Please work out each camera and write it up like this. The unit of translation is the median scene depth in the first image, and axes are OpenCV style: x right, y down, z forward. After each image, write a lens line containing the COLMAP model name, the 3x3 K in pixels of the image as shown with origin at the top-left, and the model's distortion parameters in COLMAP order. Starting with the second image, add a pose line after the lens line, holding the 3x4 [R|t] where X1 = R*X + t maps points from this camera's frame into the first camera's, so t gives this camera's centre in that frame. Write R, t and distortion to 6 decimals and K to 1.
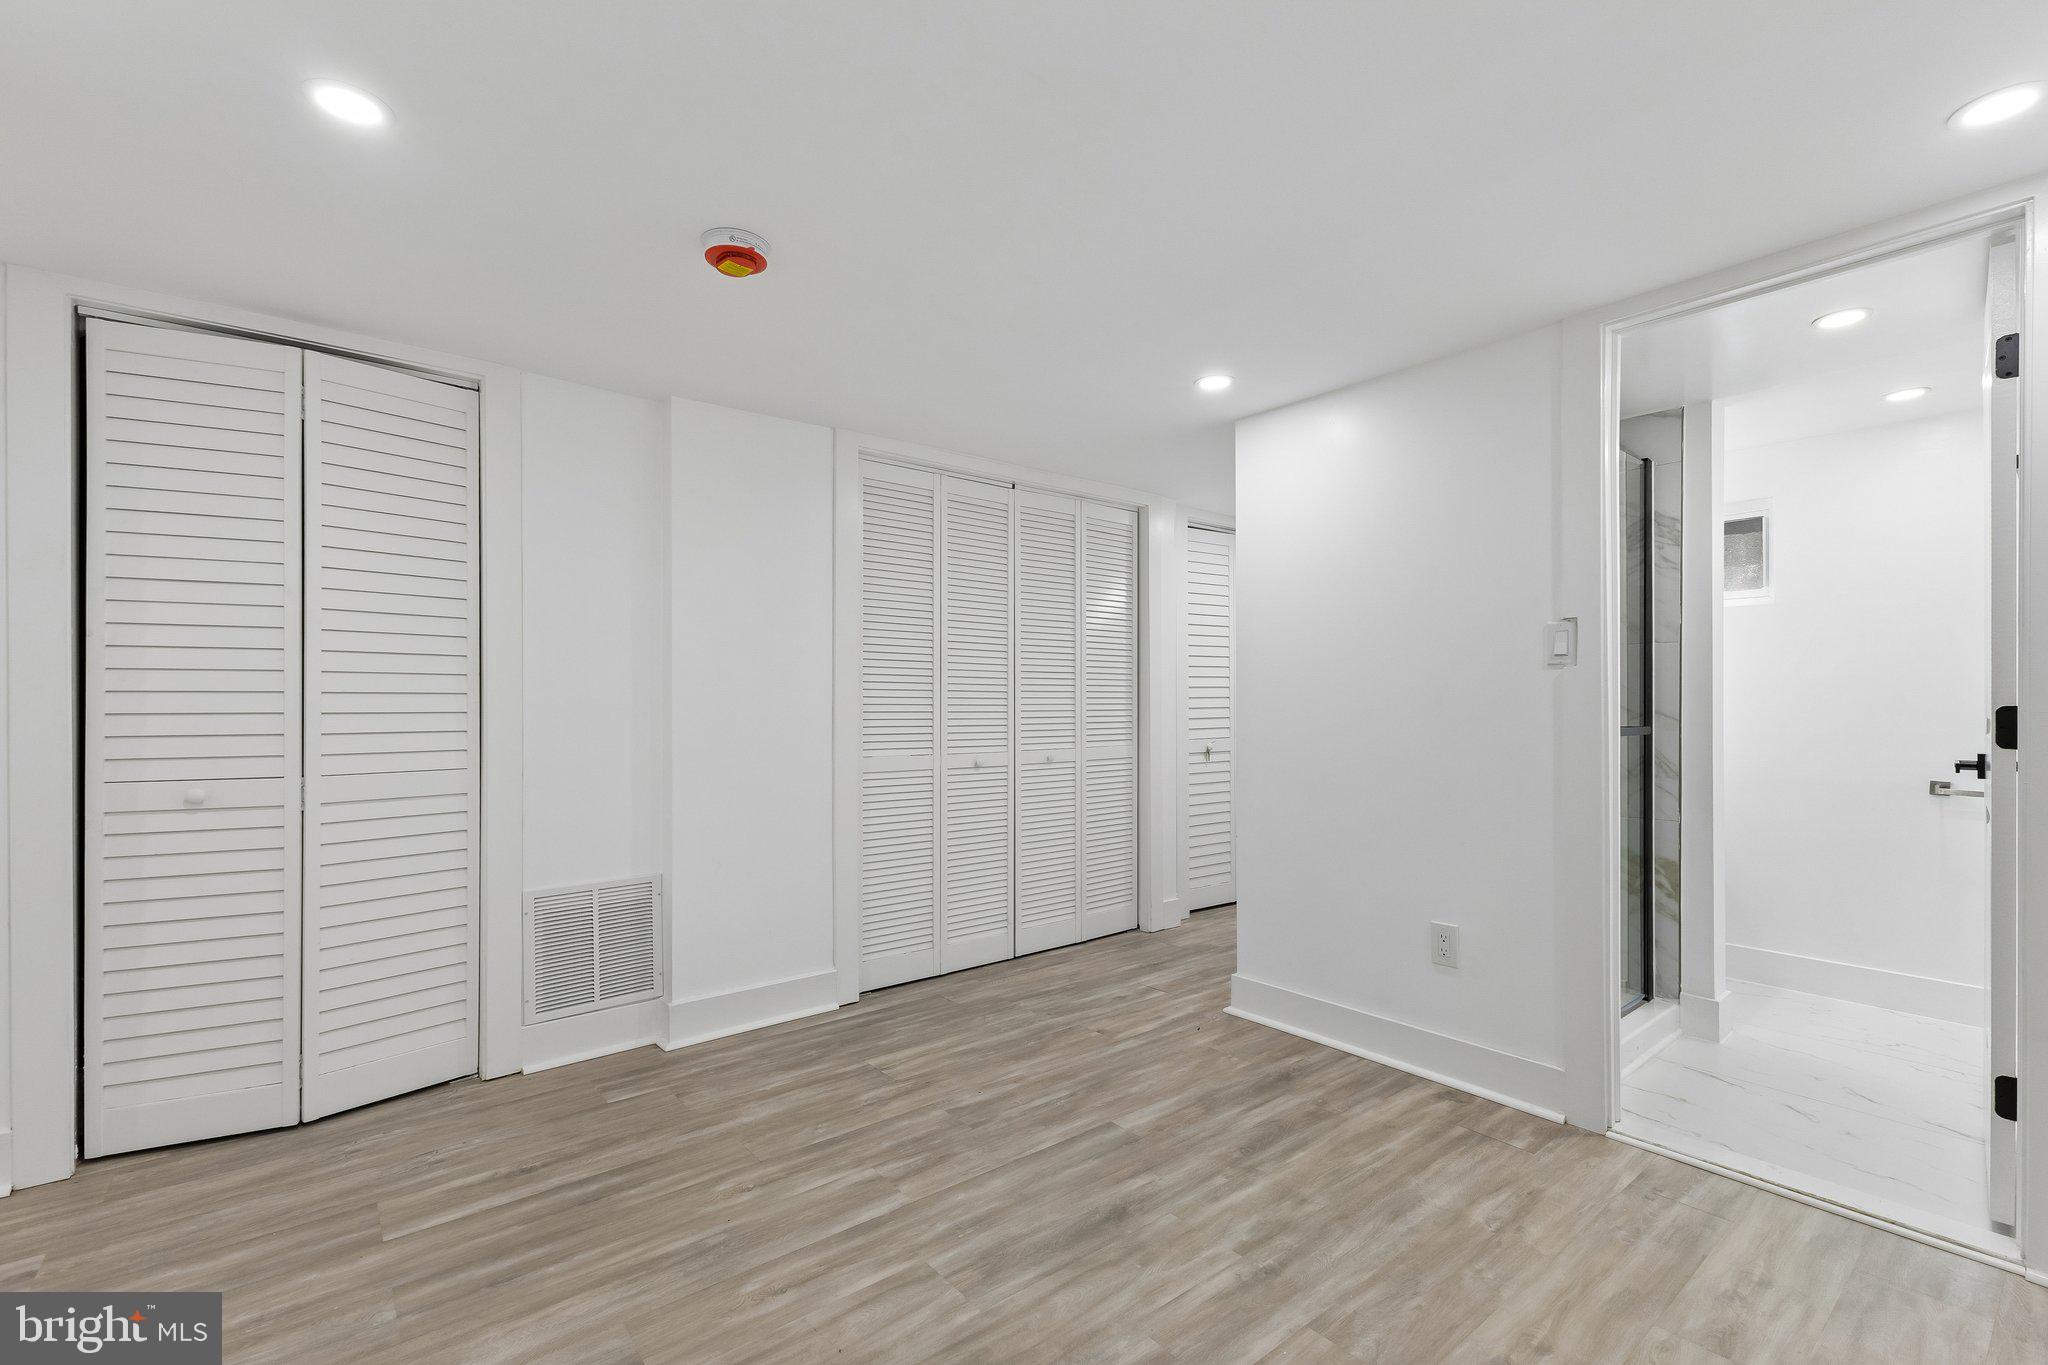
lens RADIAL K [[898.8, 0, 1029.1], [0, 898.8, 683.4], [0, 0, 1]] dist [0.005505, -0.001476]
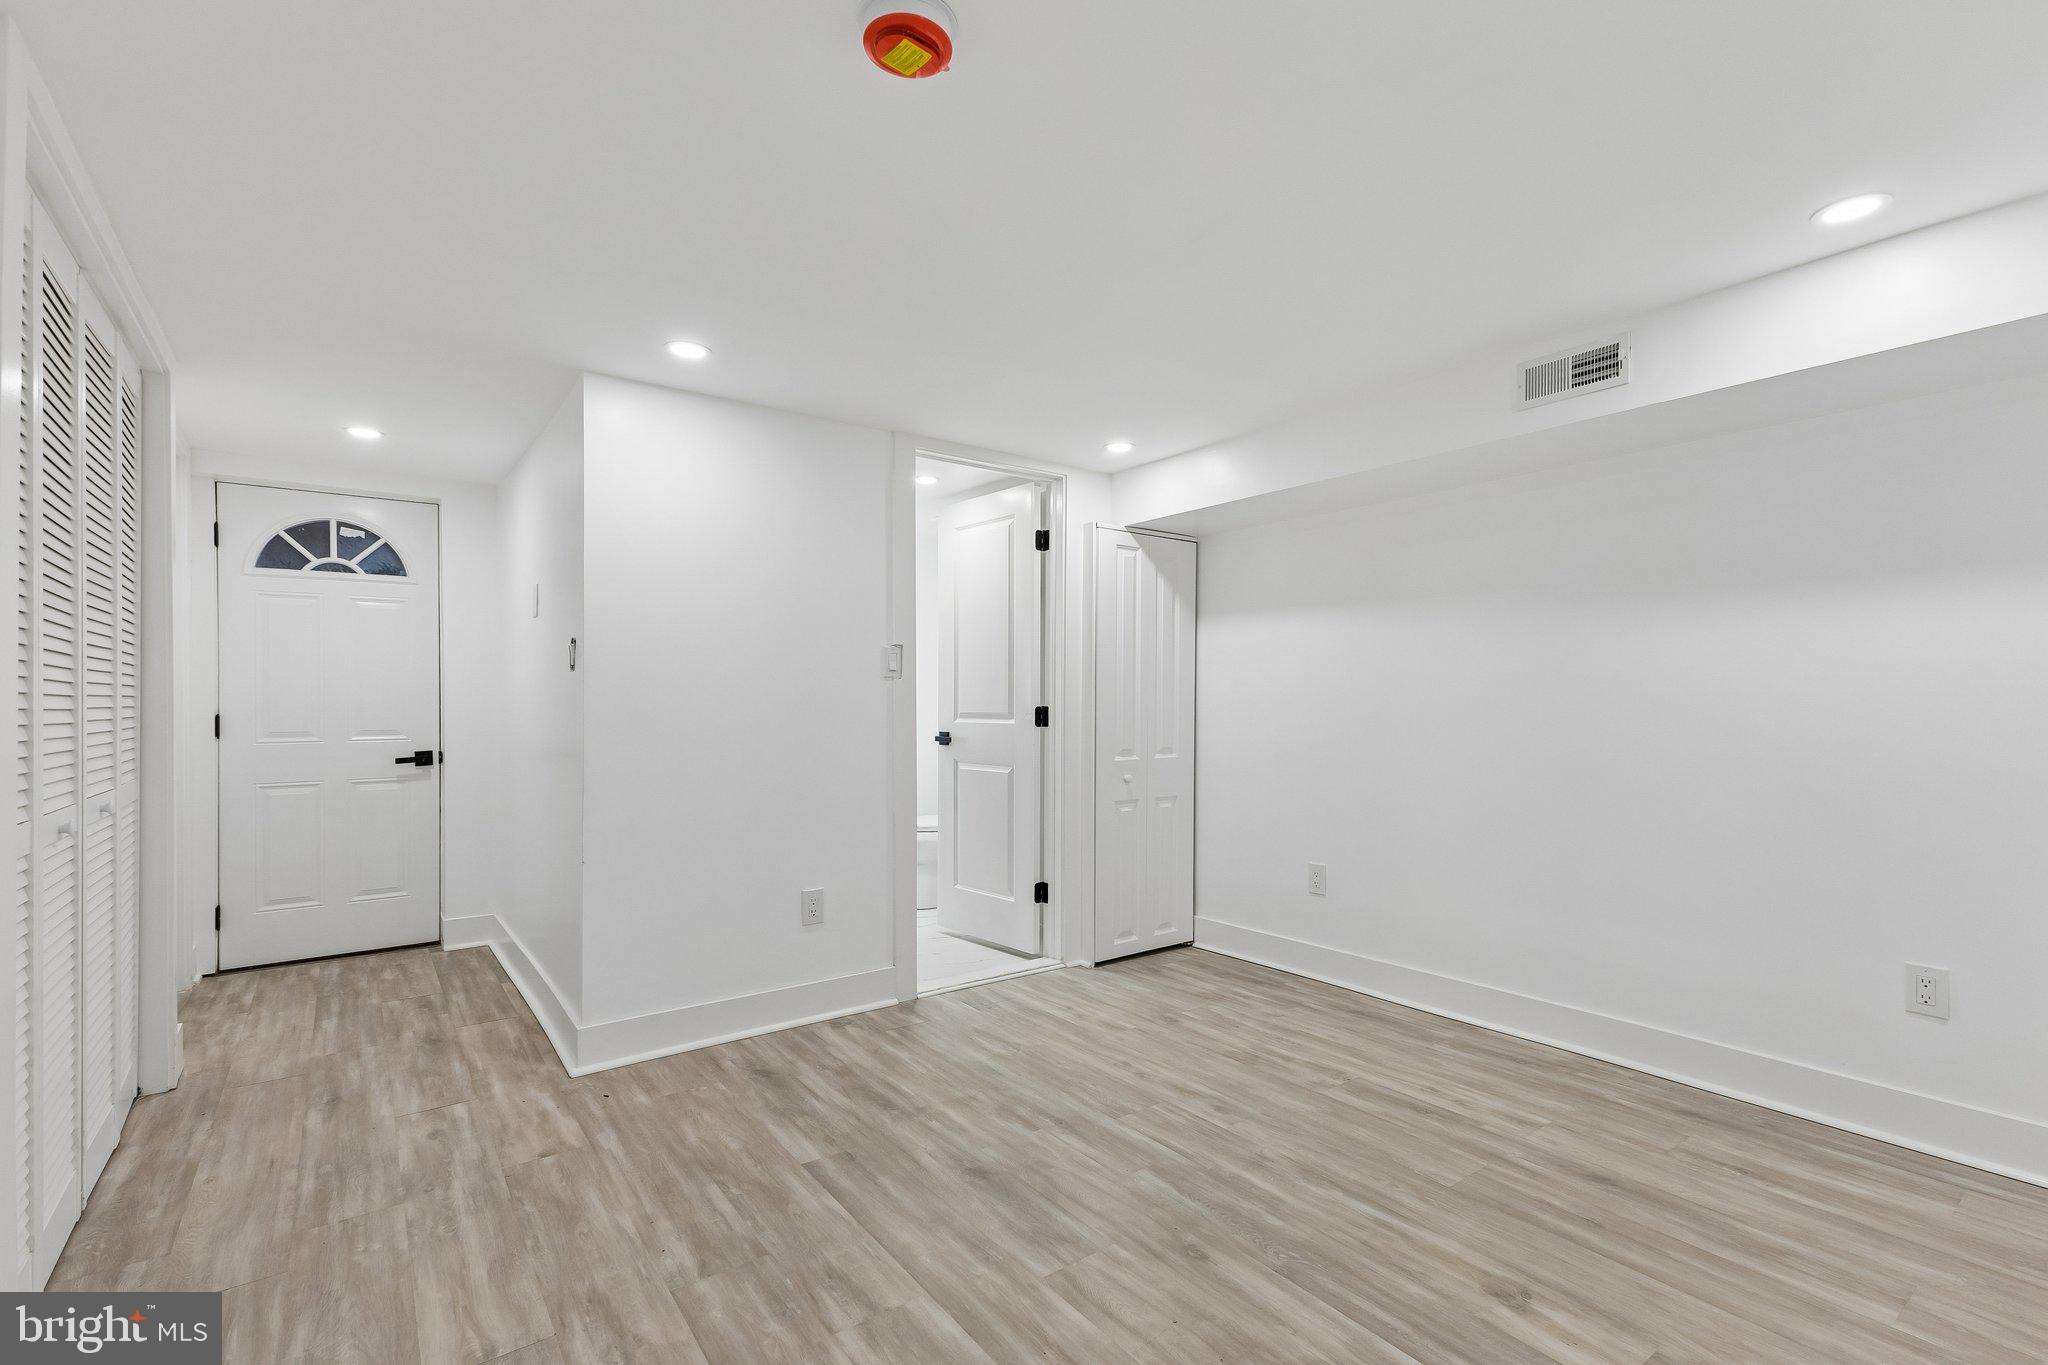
lens RADIAL K [[898.8, 0, 1061.0], [0, 898.8, 714.1], [0, 0, 1]] dist [0.005505, -0.001476]
pose [[0.036772, -0.013868, 0.999227, -0.849673], [-0.020390, 0.999685, 0.014624, 0.010418], [-0.999116, -0.020912, 0.036478, 0.748728]]
